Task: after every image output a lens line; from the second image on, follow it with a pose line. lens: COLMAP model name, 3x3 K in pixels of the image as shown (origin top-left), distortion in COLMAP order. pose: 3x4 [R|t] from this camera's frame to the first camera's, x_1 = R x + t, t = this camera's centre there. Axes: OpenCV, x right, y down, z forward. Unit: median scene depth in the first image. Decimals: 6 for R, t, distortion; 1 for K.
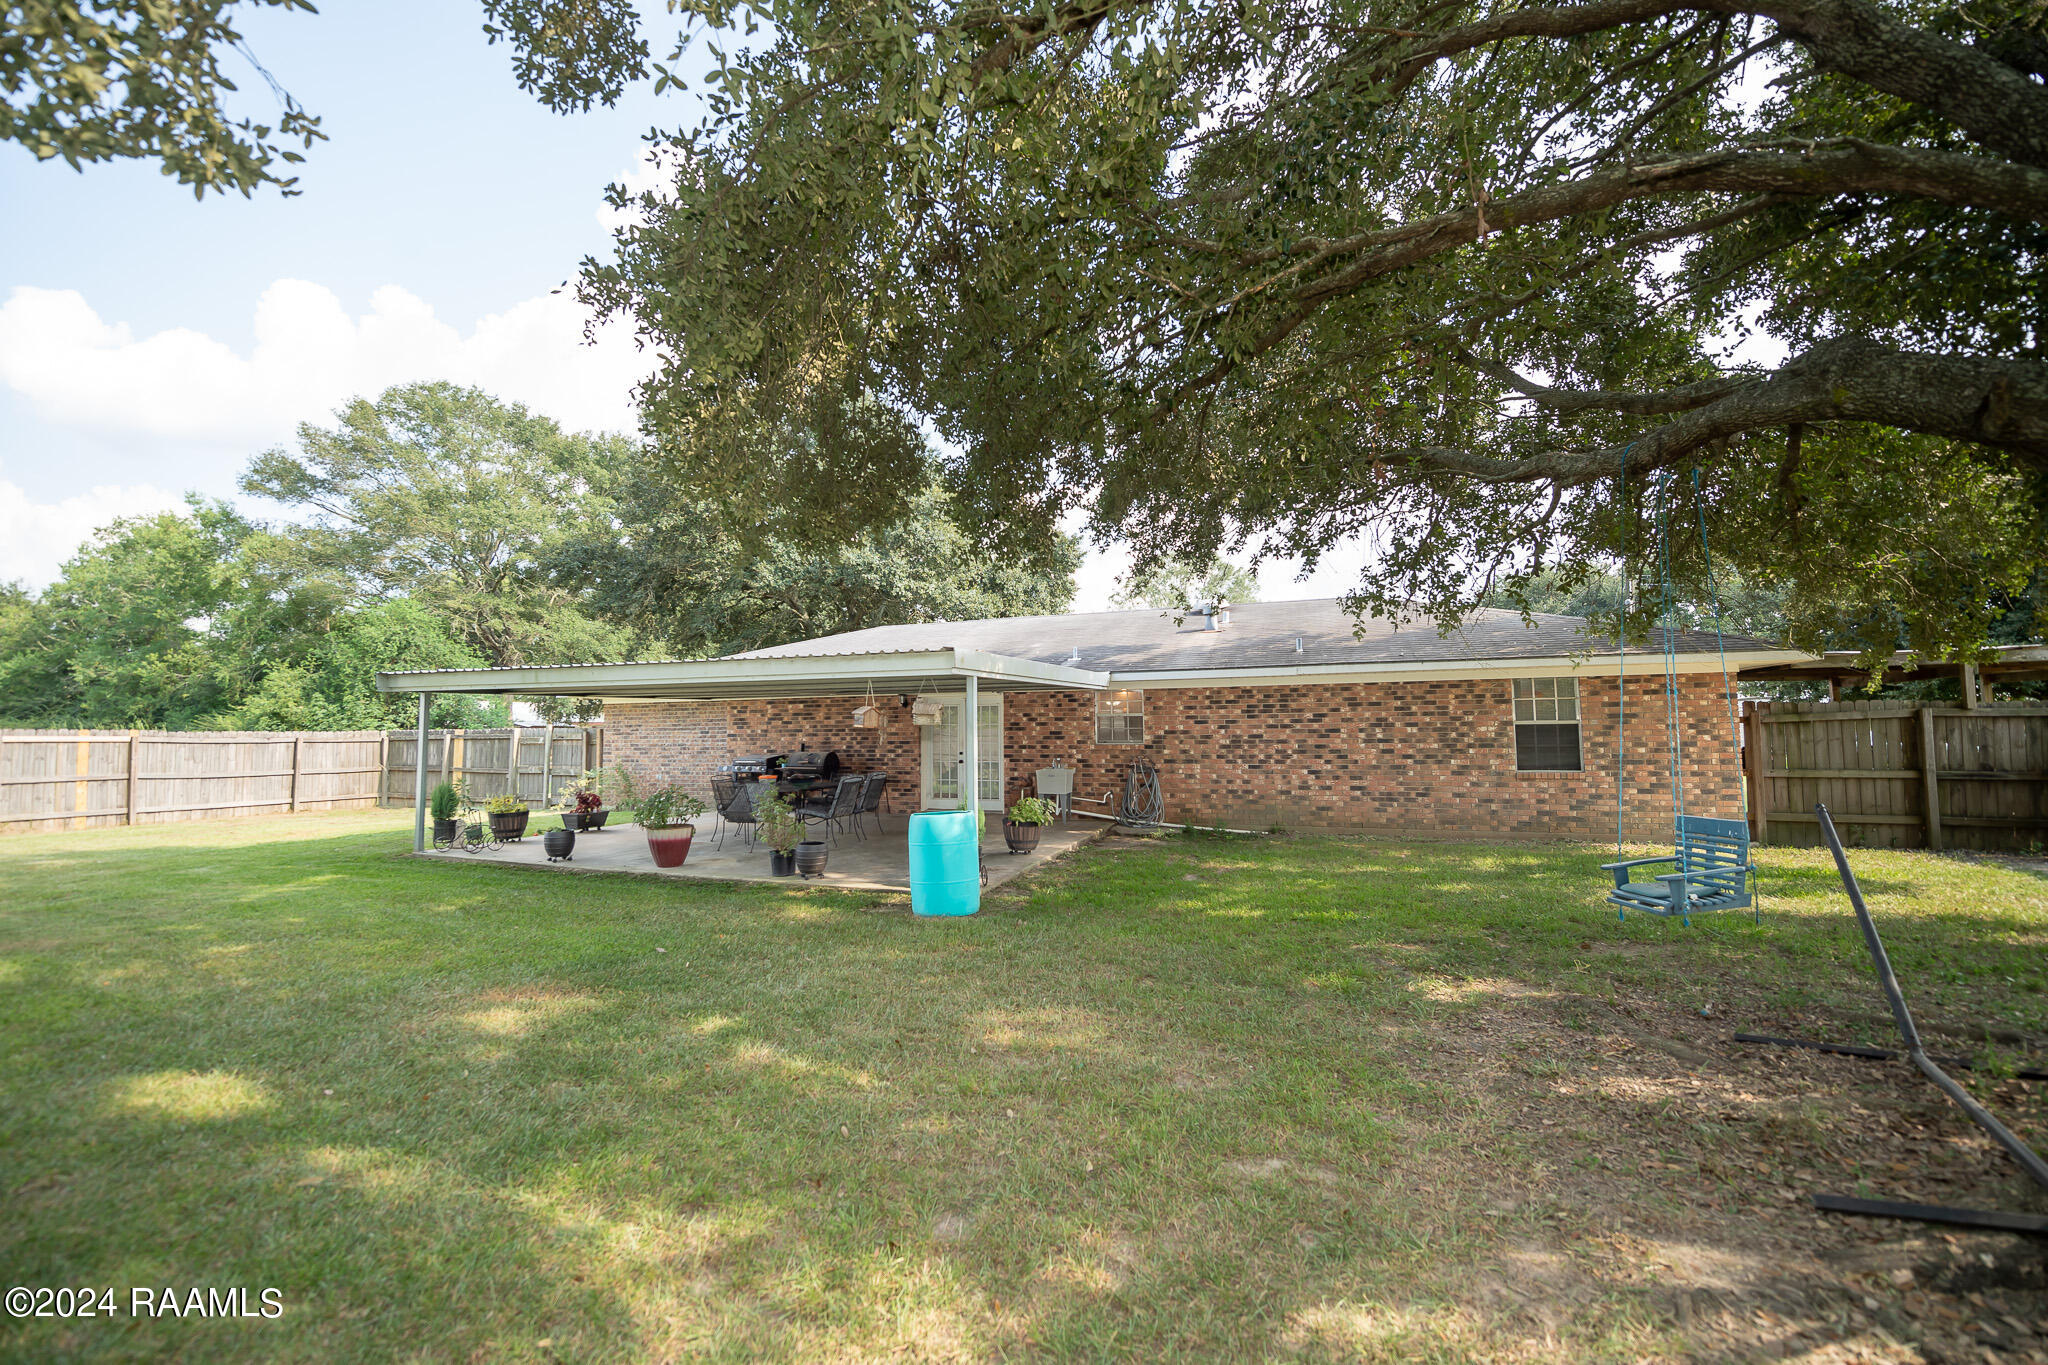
lens RADIAL K [[844.9, 0, 1011.0], [0, 844.9, 684.1], [0, 0, 1]] dist [-0.003418, -0.000478]
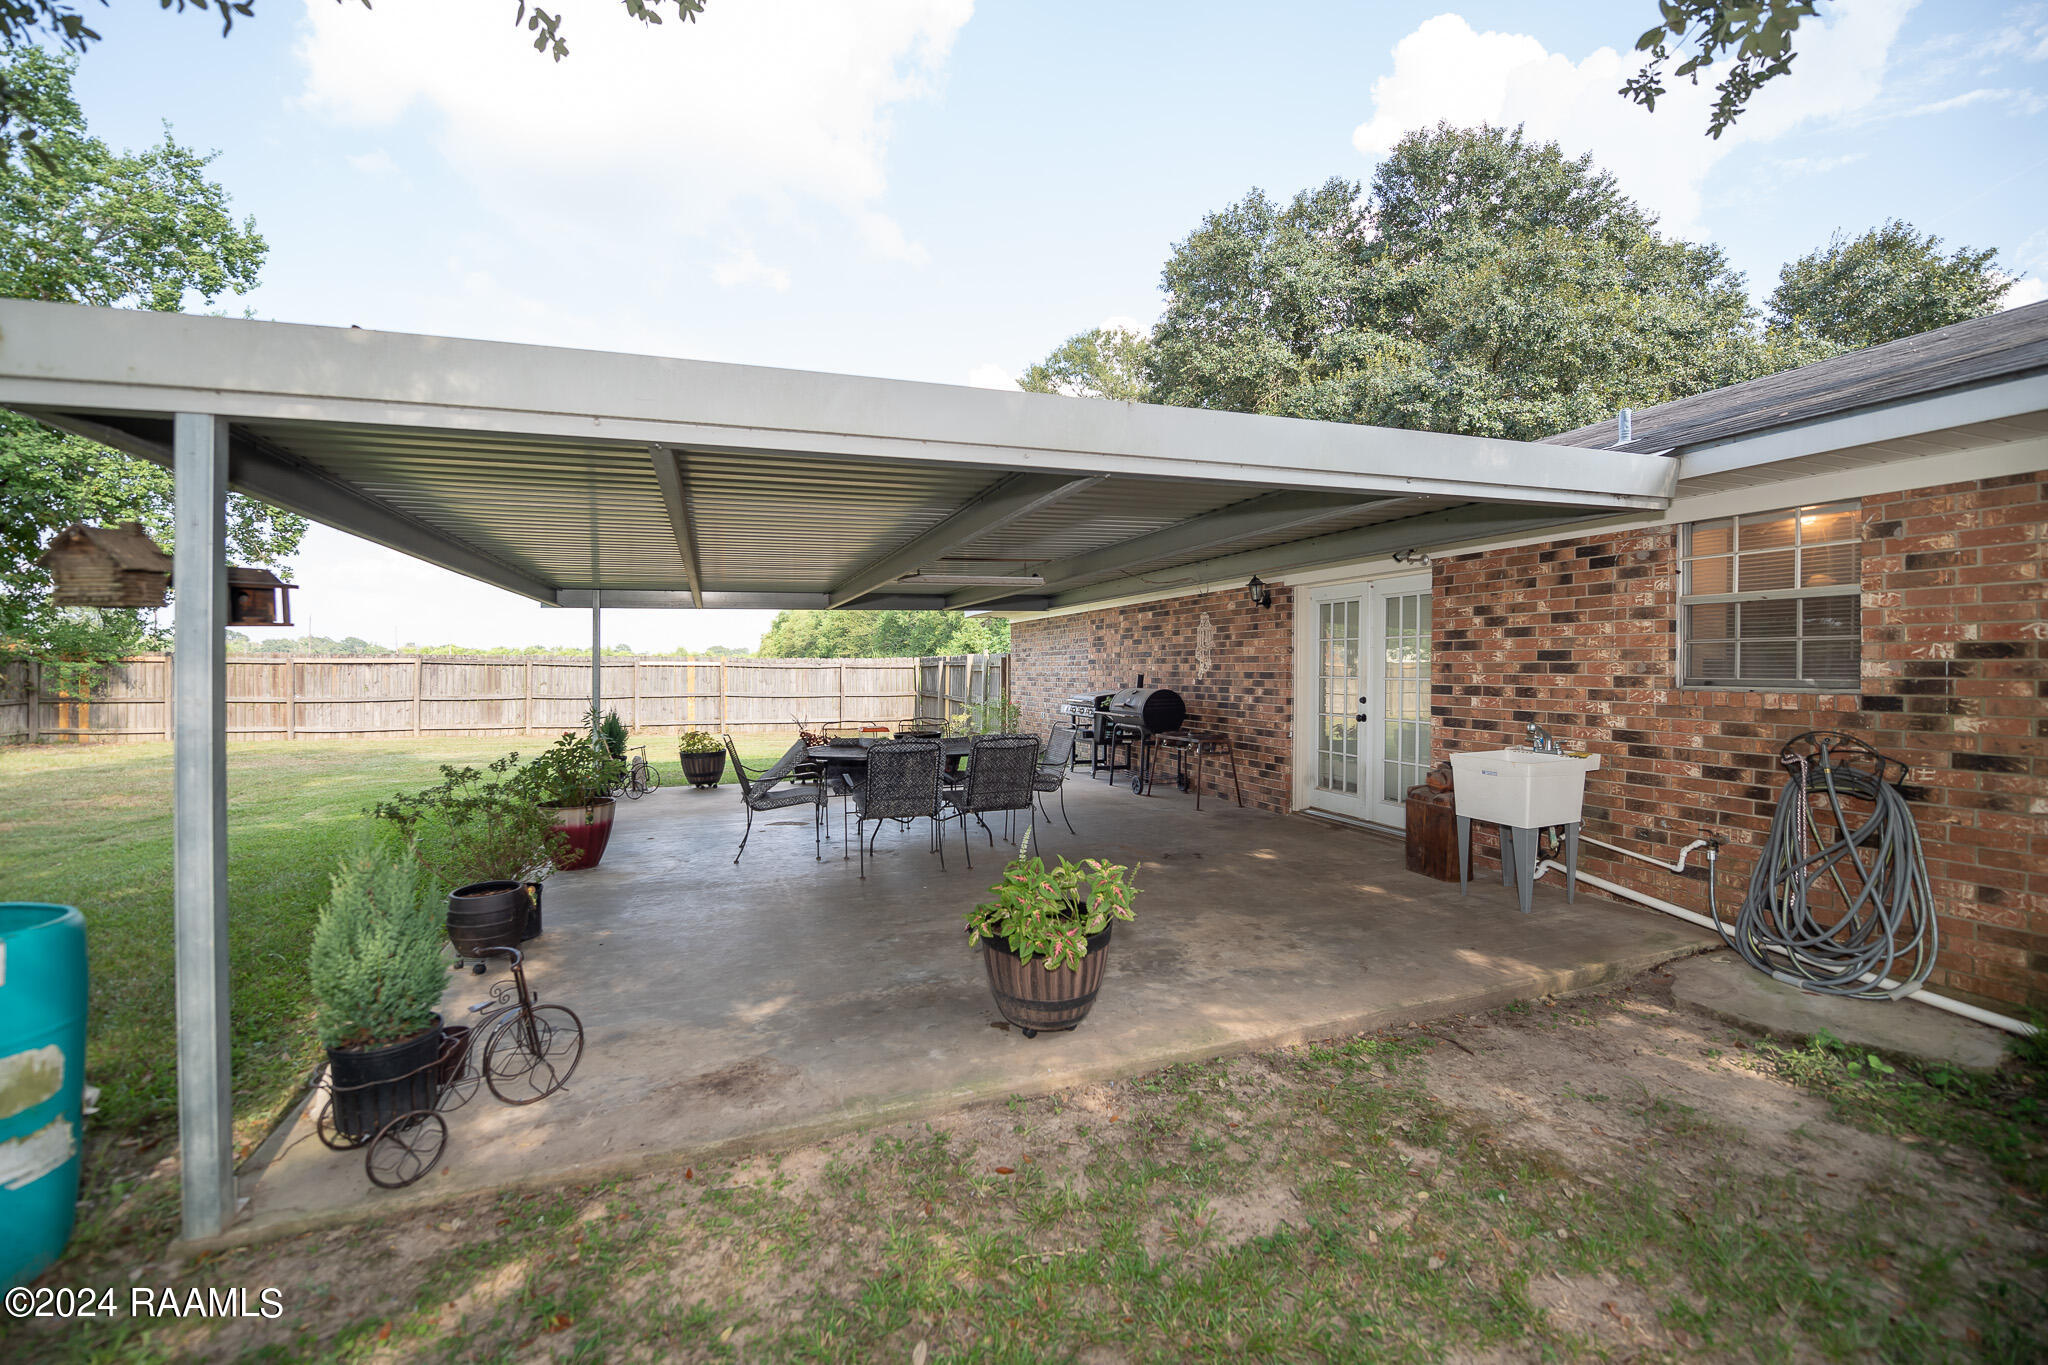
lens RADIAL K [[844.9, 0, 1009.6], [0, 844.9, 676.0], [0, 0, 1]] dist [-0.003418, -0.000478]
pose [[0.657882, 0.014886, -0.752974, 0.175973], [0.040185, 0.997686, 0.054835, 0.037168], [0.752048, -0.066333, 0.655762, 0.580395]]
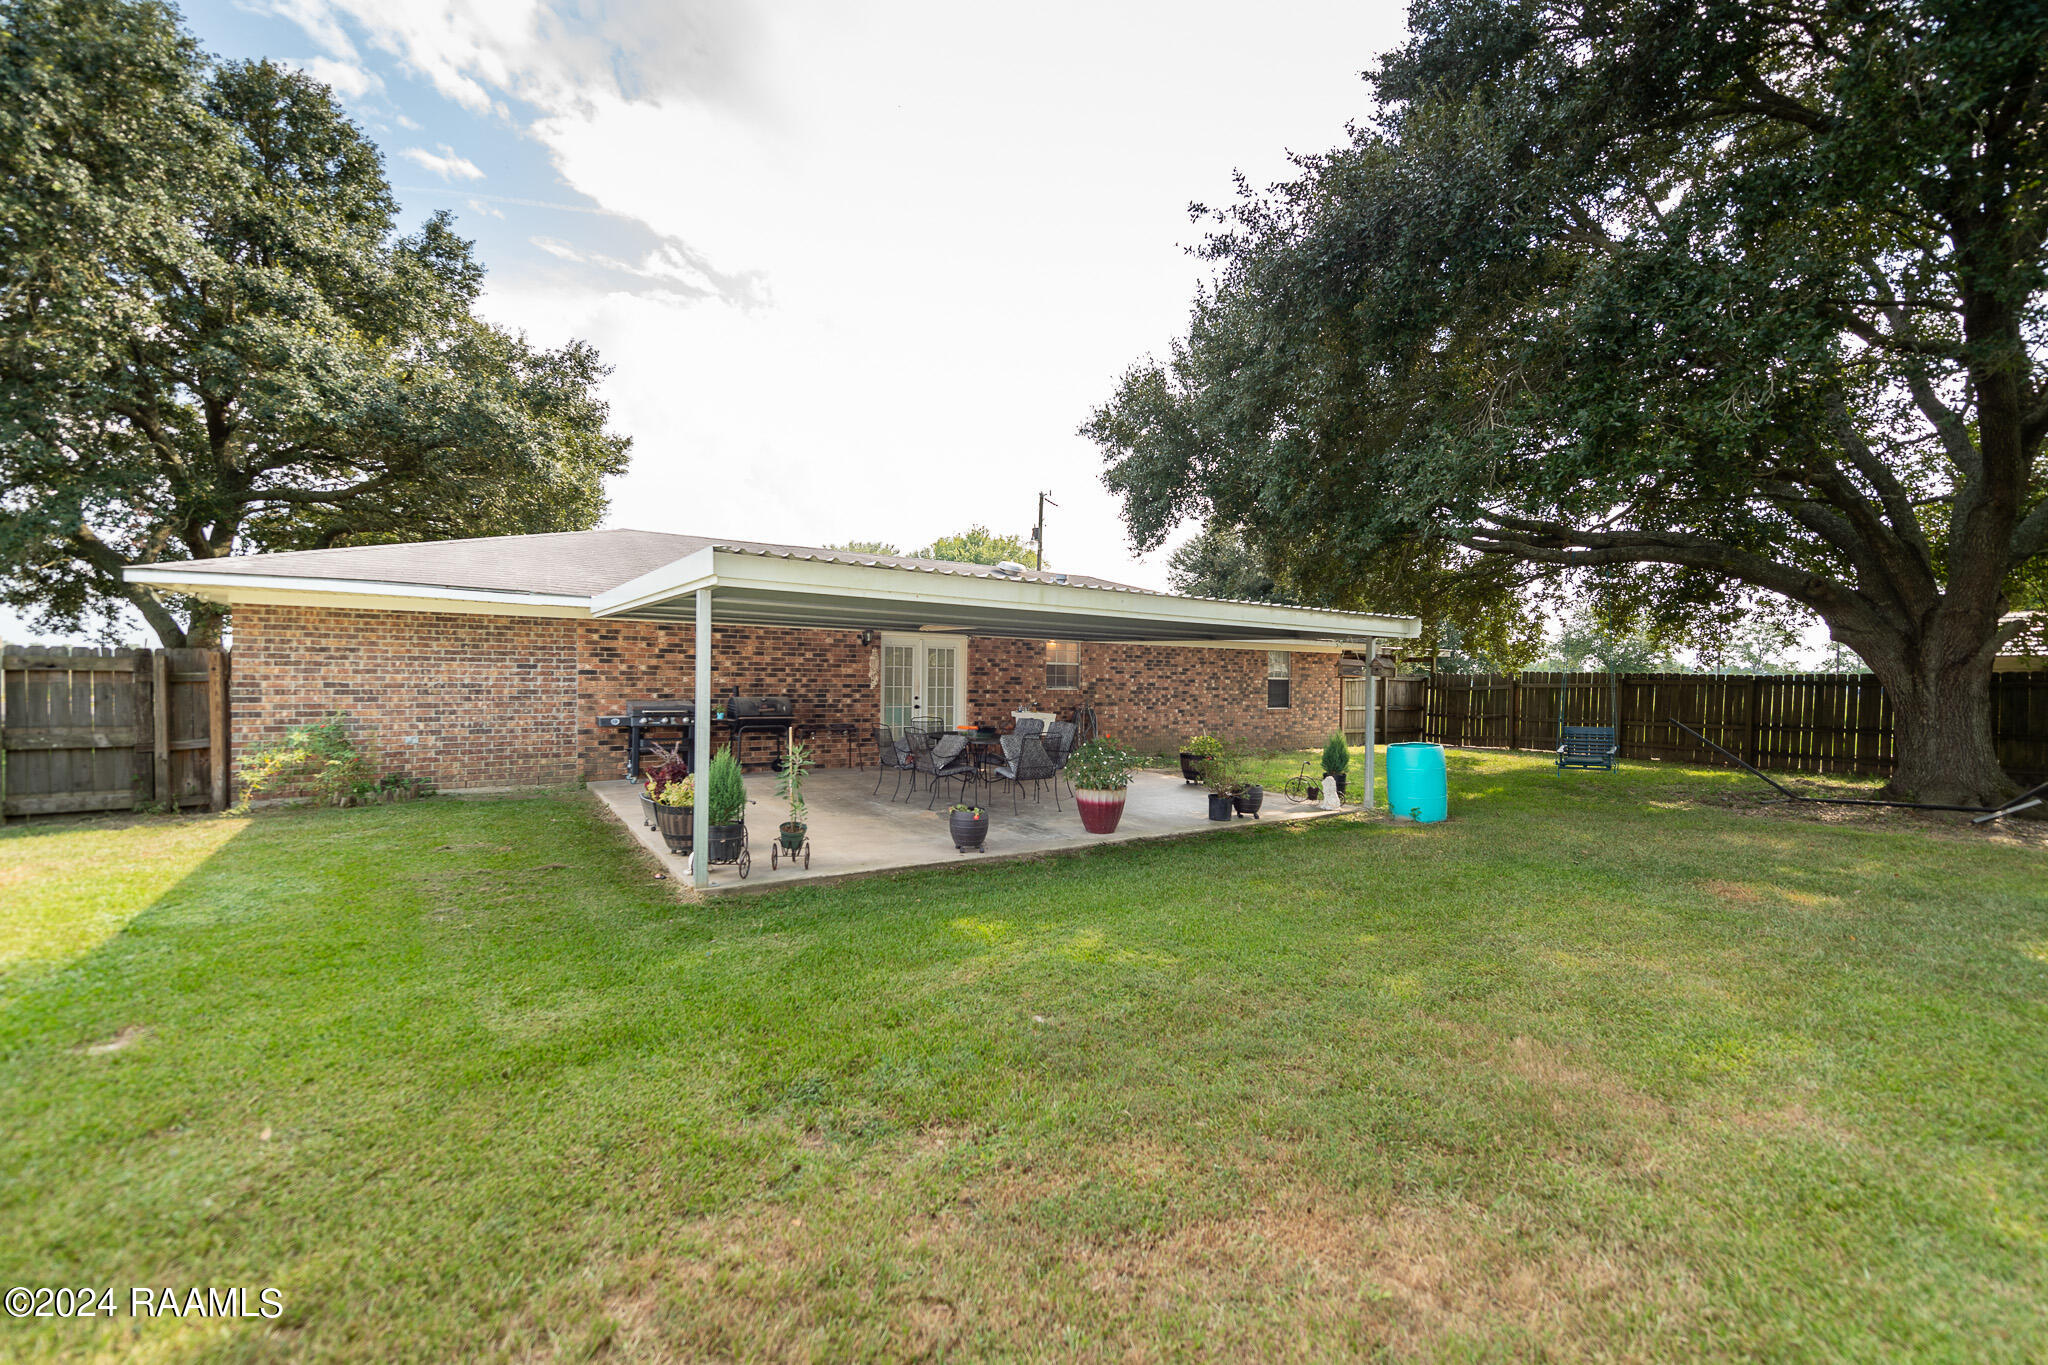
lens RADIAL K [[844.9, 0, 1029.3], [0, 844.9, 689.9], [0, 0, 1]] dist [-0.003418, -0.000478]
pose [[0.557280, 0.000361, 0.830325, -0.815312], [-0.073914, 0.996051, 0.049175, 0.019016], [-0.827028, -0.088777, 0.555106, 0.403005]]
